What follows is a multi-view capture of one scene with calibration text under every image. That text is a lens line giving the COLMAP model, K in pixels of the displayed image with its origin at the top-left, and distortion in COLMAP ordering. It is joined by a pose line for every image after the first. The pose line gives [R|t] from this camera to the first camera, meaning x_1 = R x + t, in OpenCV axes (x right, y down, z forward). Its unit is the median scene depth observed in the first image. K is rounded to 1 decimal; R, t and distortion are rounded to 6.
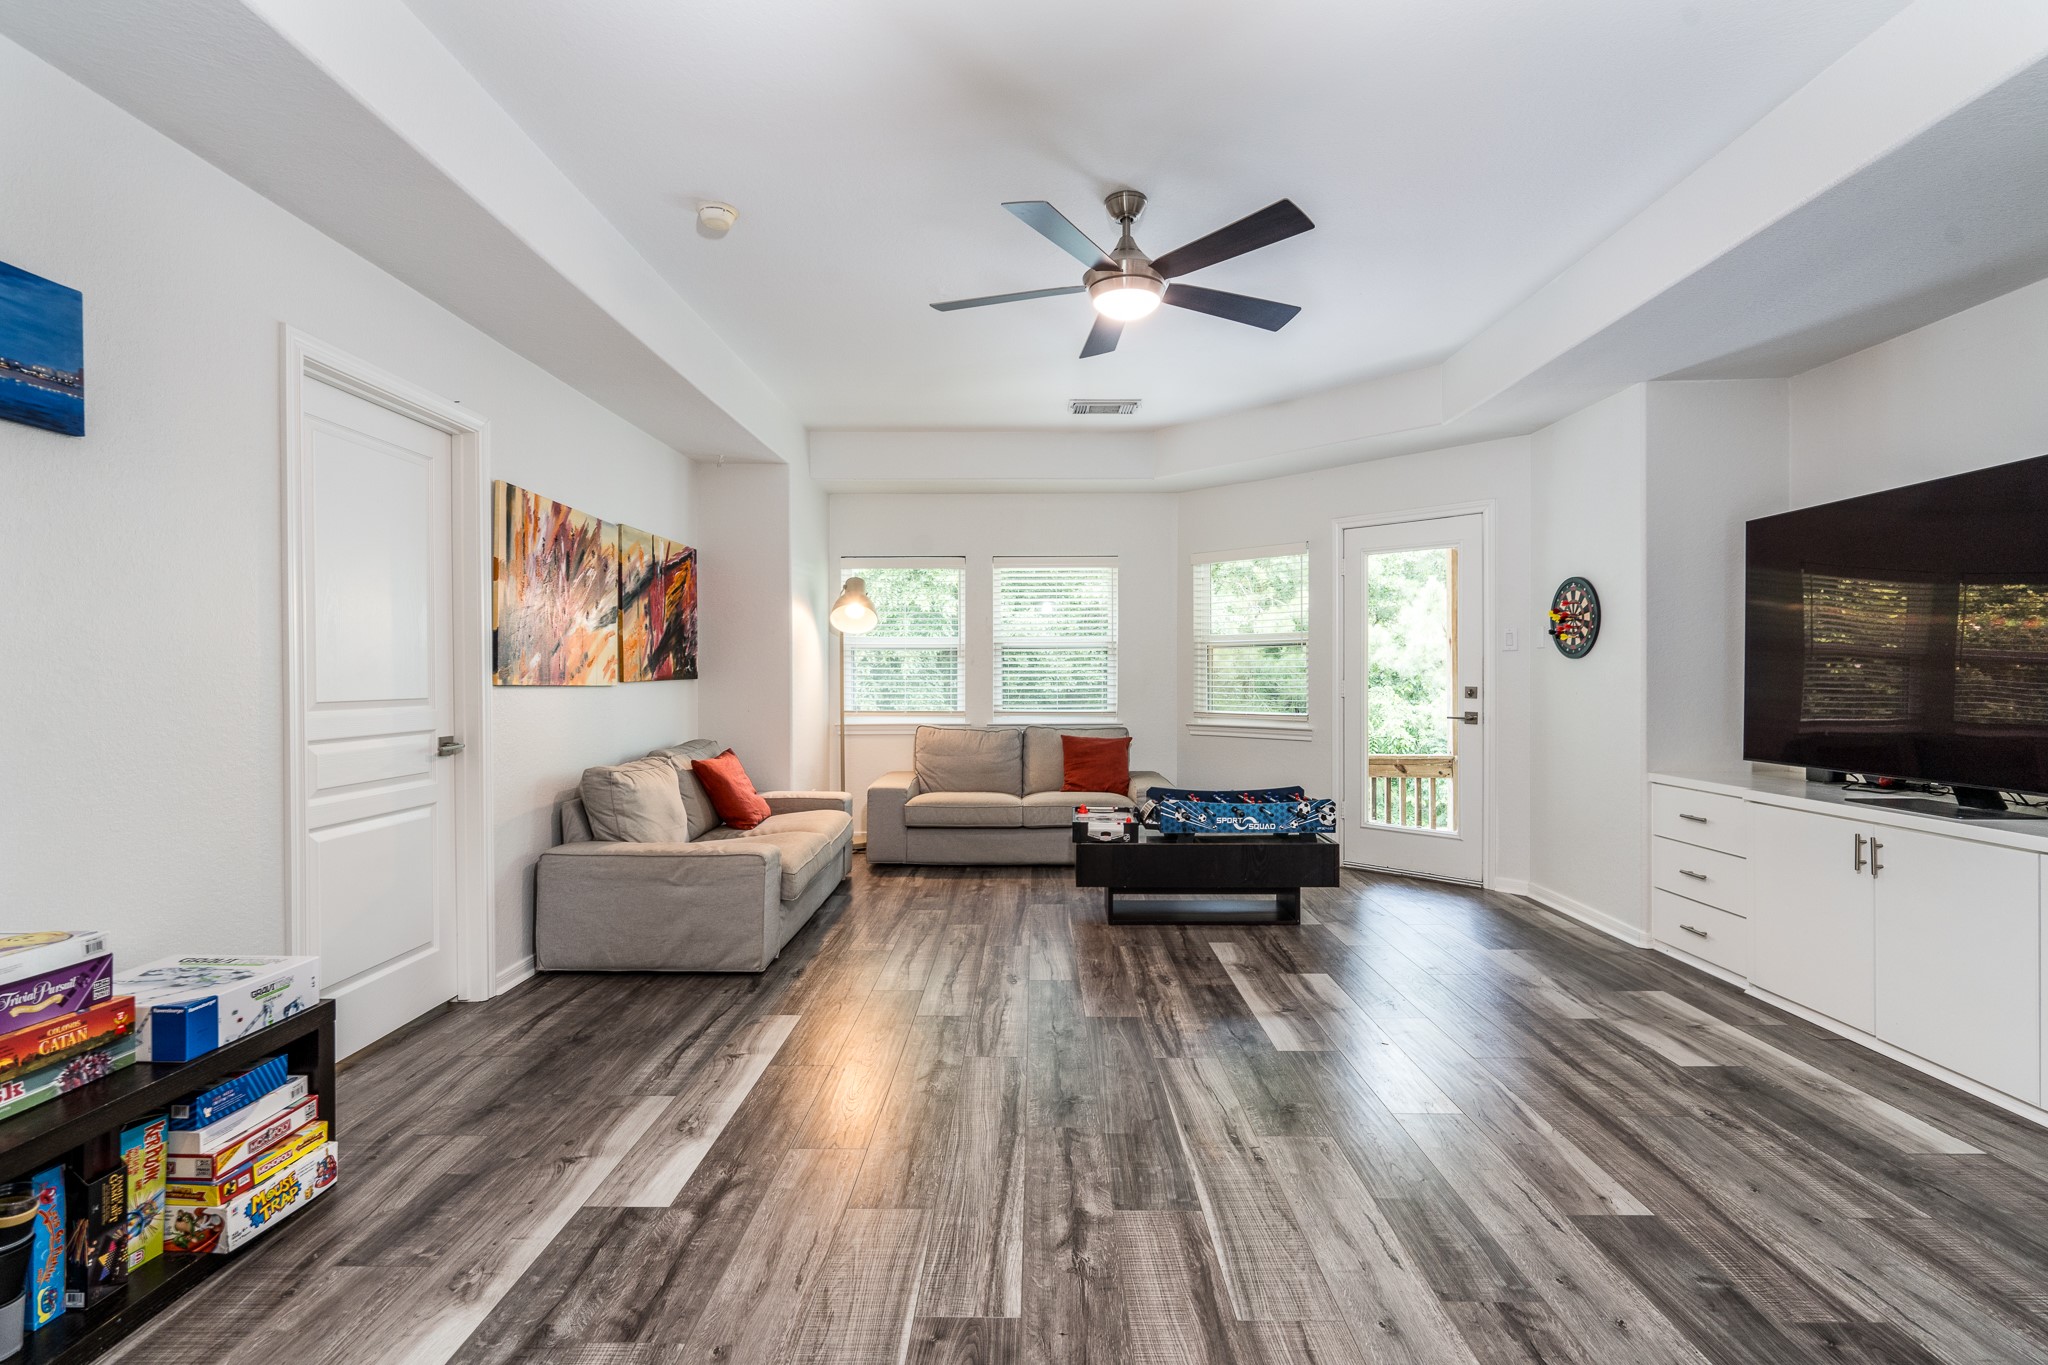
lens RADIAL K [[979.2, 0, 1018.8], [0, 979.2, 680.1], [0, 0, 1]] dist [0.001255, 0.000722]
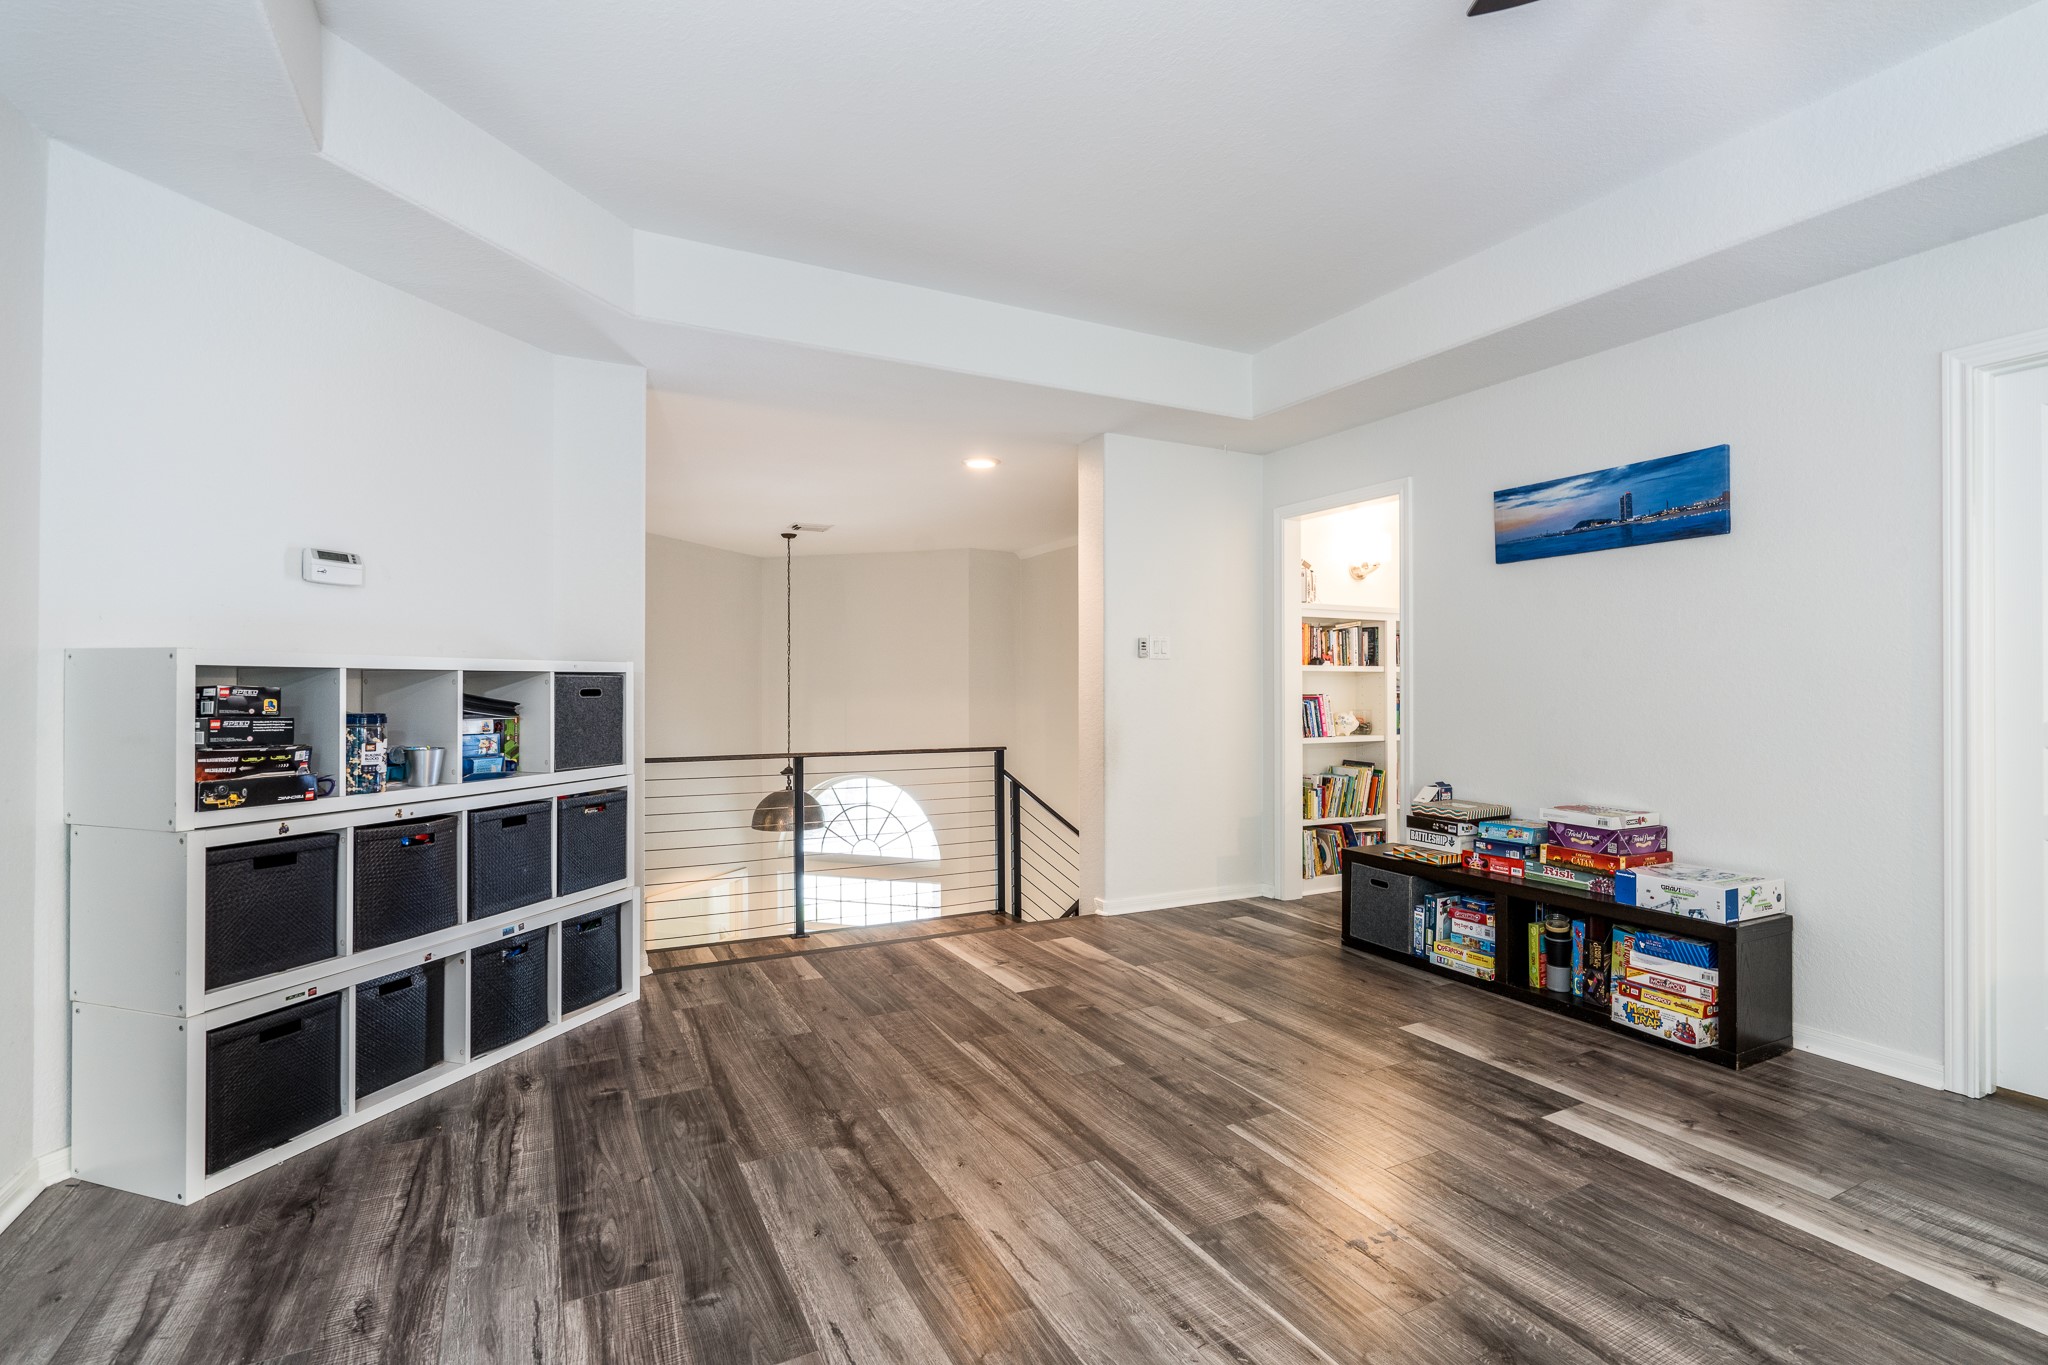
lens RADIAL K [[979.2, 0, 1024.6], [0, 979.2, 682.1], [0, 0, 1]] dist [0.001255, 0.000722]
pose [[-0.884583, 0.000958, -0.466381, 0.837792], [0.001310, 0.999999, -0.000430, -0.002781], [0.466380, -0.000991, -0.884584, 1.917864]]
